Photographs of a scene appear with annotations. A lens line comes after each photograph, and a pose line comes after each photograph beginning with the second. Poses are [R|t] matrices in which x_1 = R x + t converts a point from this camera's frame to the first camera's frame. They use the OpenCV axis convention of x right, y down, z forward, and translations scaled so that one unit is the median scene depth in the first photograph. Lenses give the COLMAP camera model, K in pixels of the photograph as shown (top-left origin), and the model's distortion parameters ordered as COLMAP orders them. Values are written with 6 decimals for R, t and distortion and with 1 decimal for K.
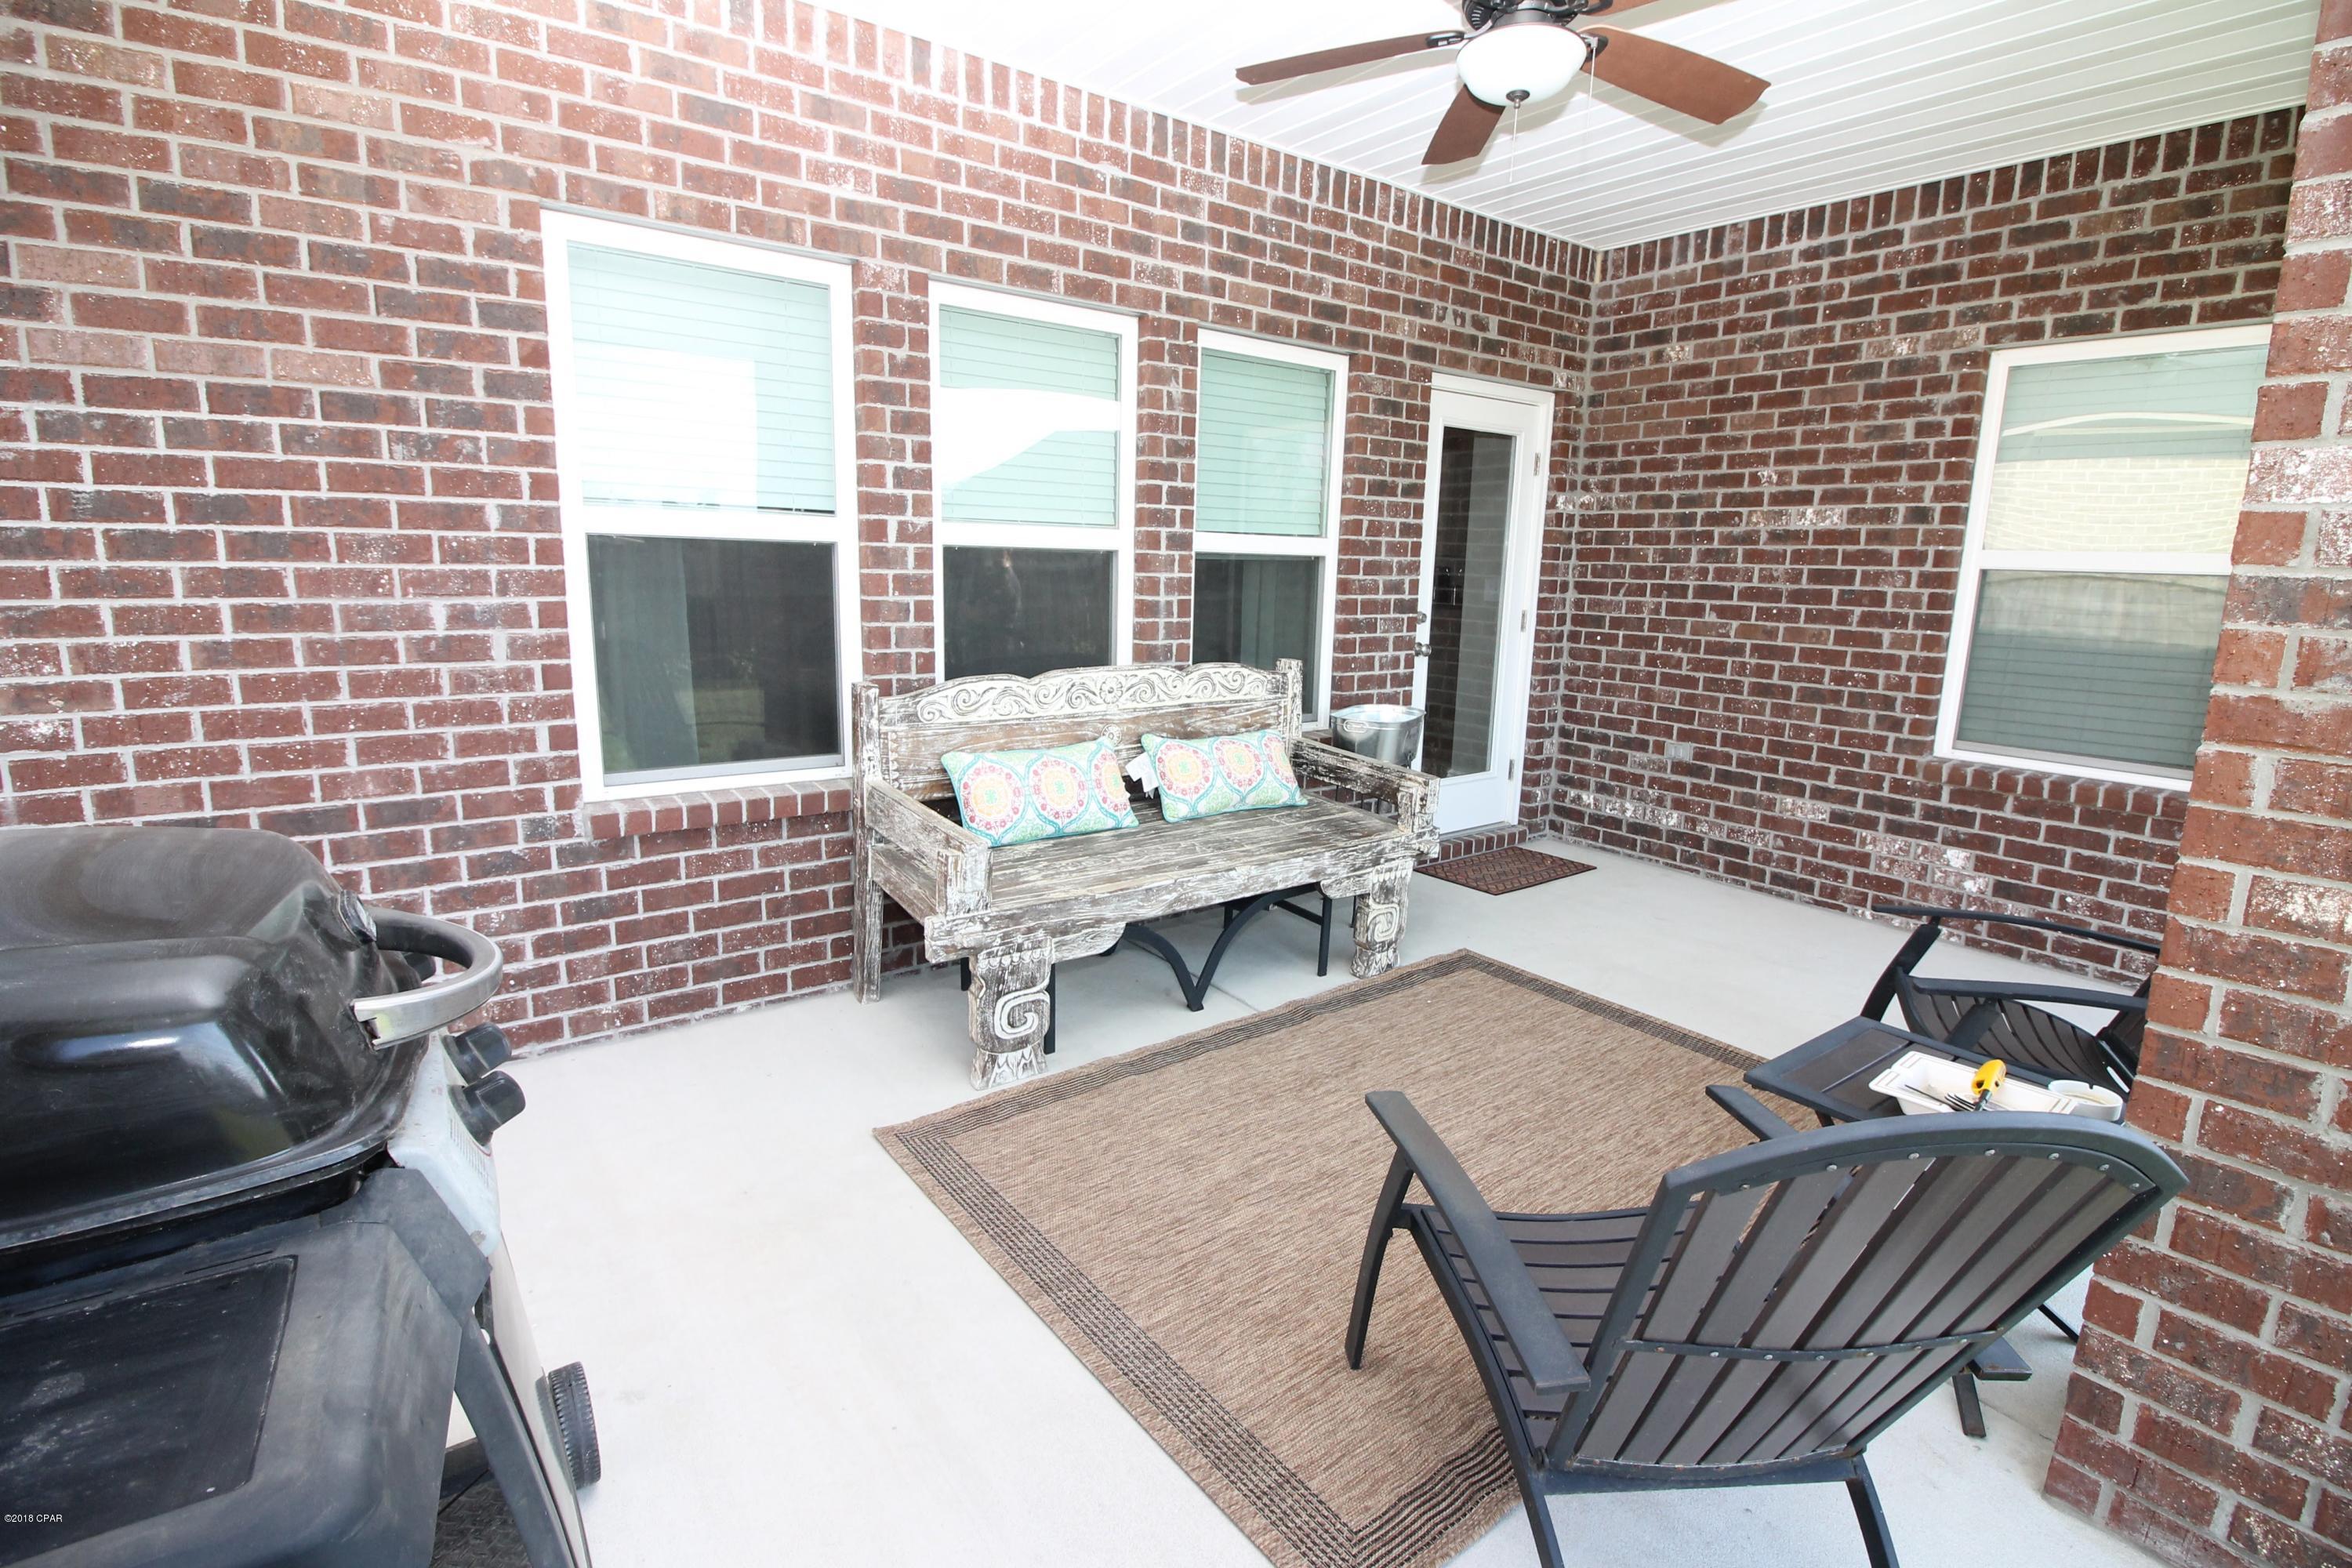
lens RADIAL K [[1103.0, 0, 1177.1], [0, 1103.0, 797.9], [0, 0, 1]] dist [-0.008783, -0.008232]
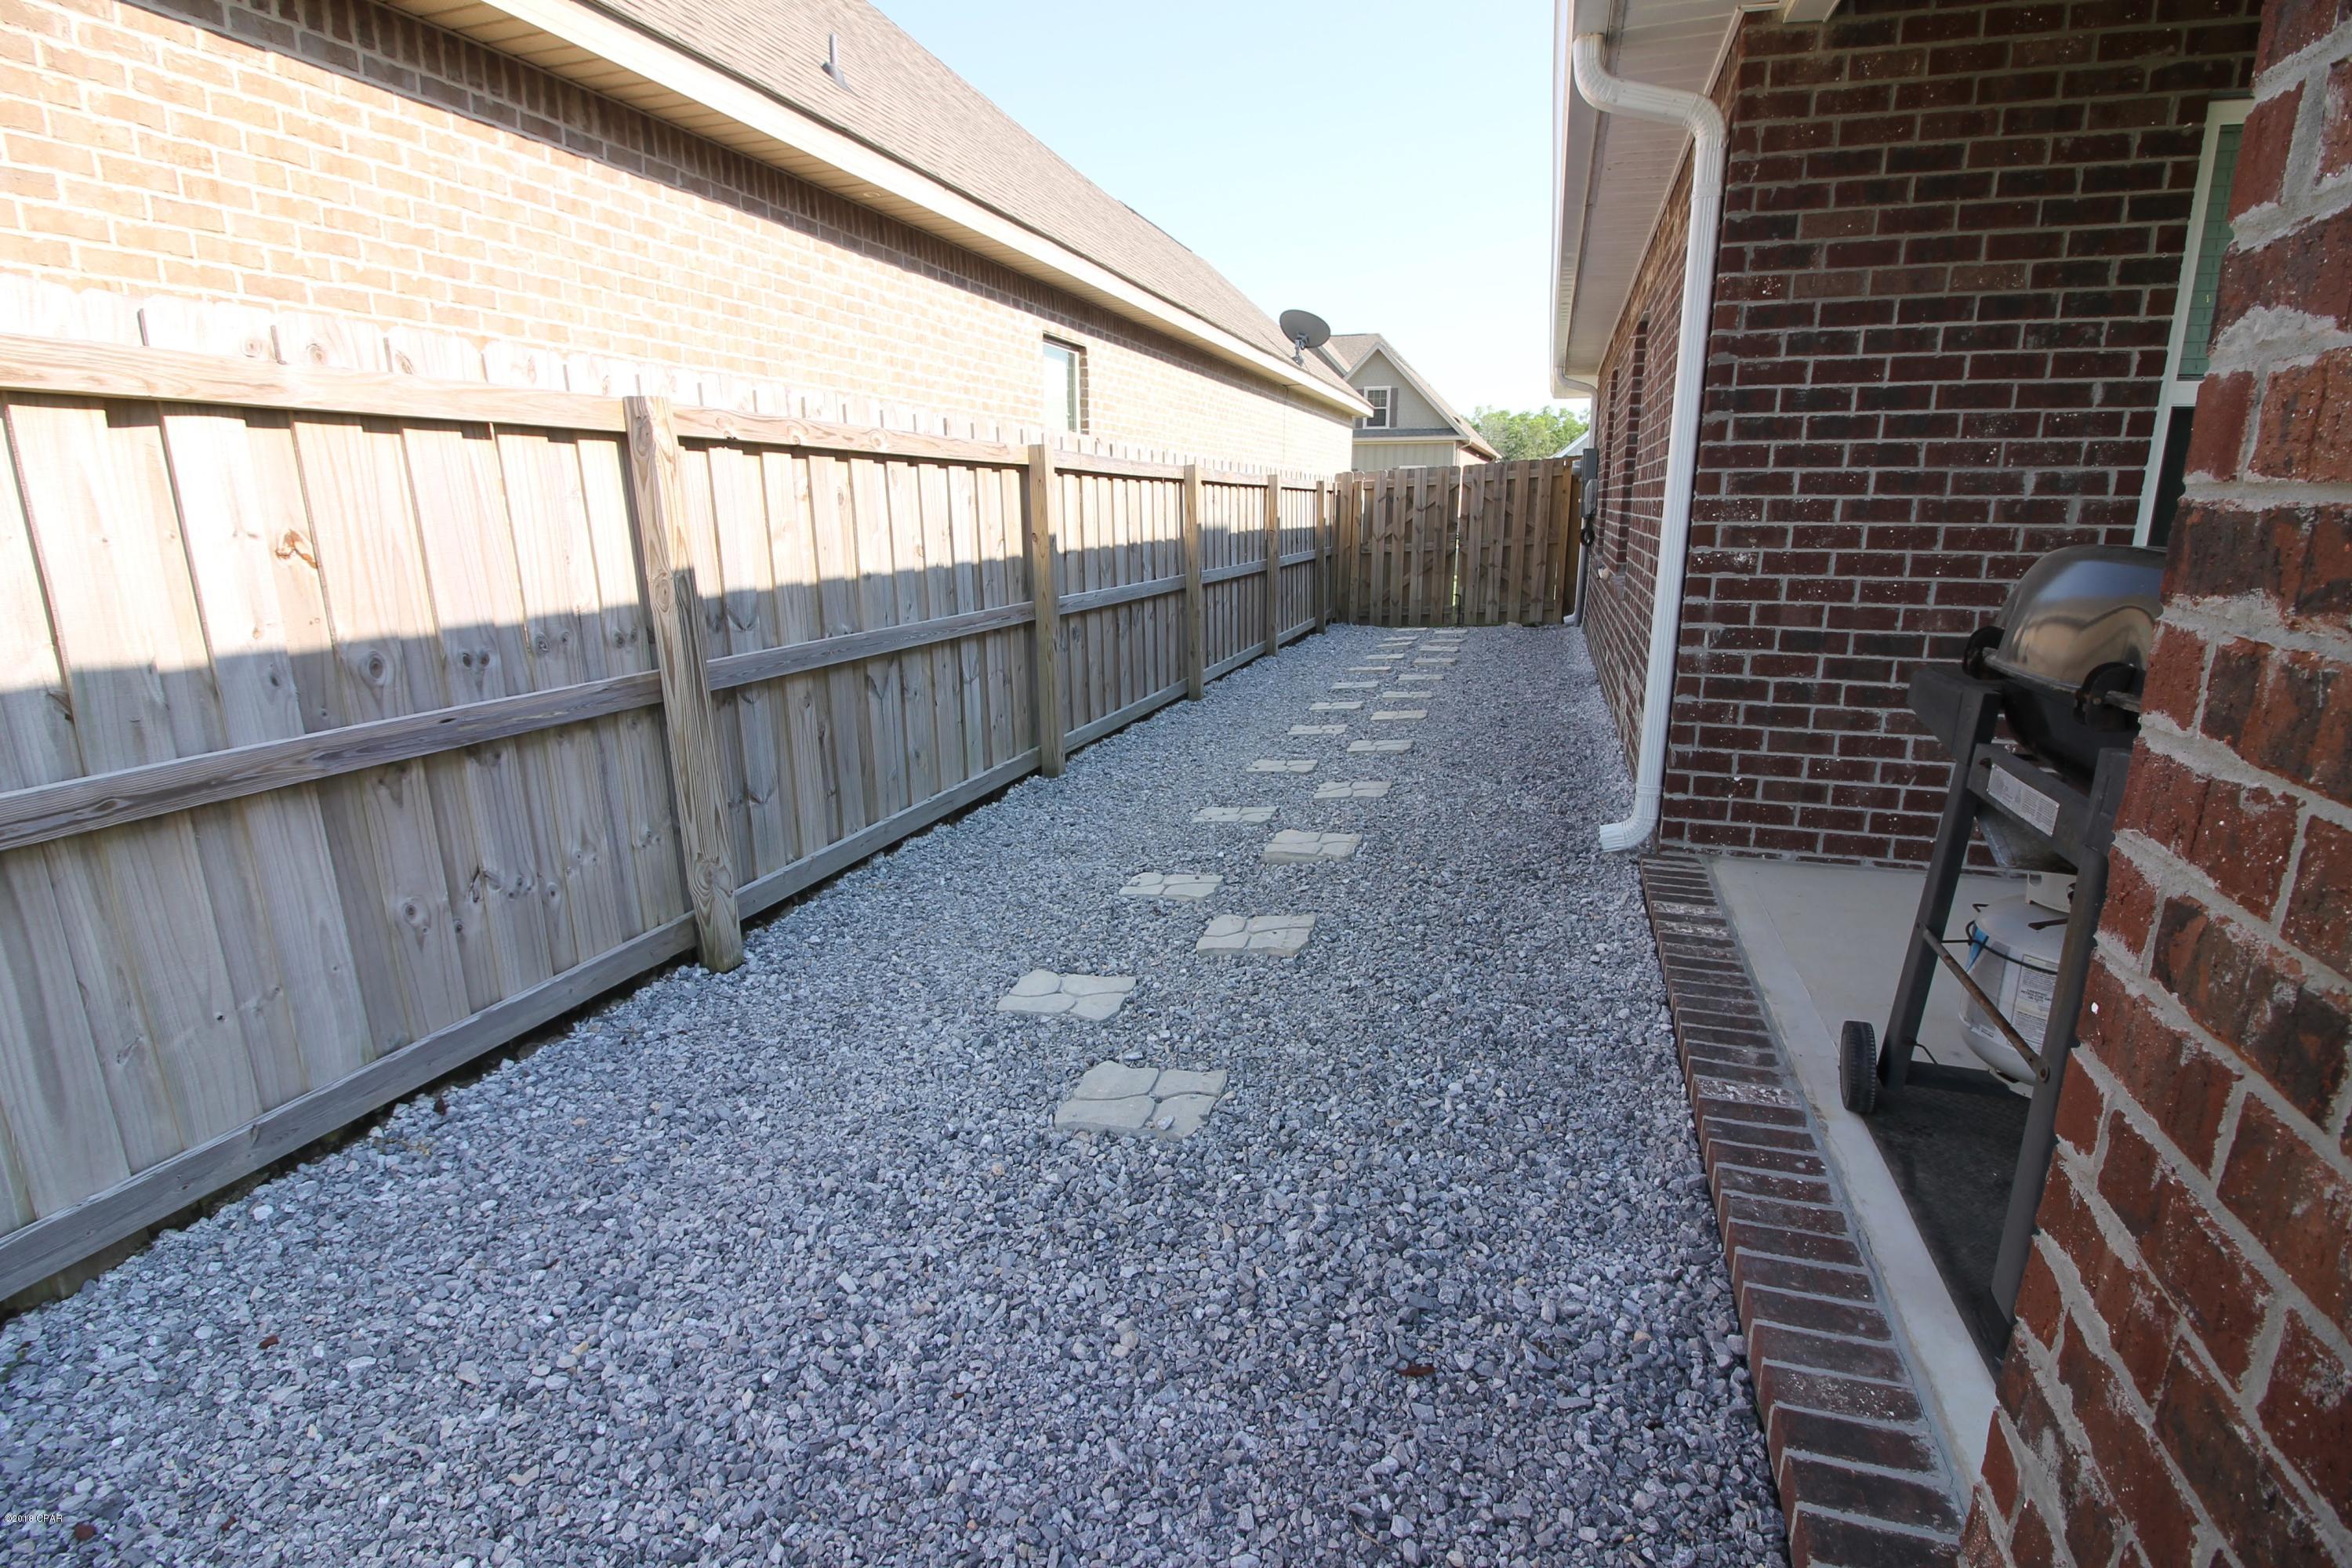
lens RADIAL K [[1103.0, 0, 1179.5], [0, 1103.0, 770.9], [0, 0, 1]] dist [-0.008783, -0.008232]
pose [[0.588738, 0.172376, -0.789731, -0.241041], [-0.147052, 0.983534, 0.105051, 0.152038], [0.794836, 0.054284, 0.604392, -0.420467]]
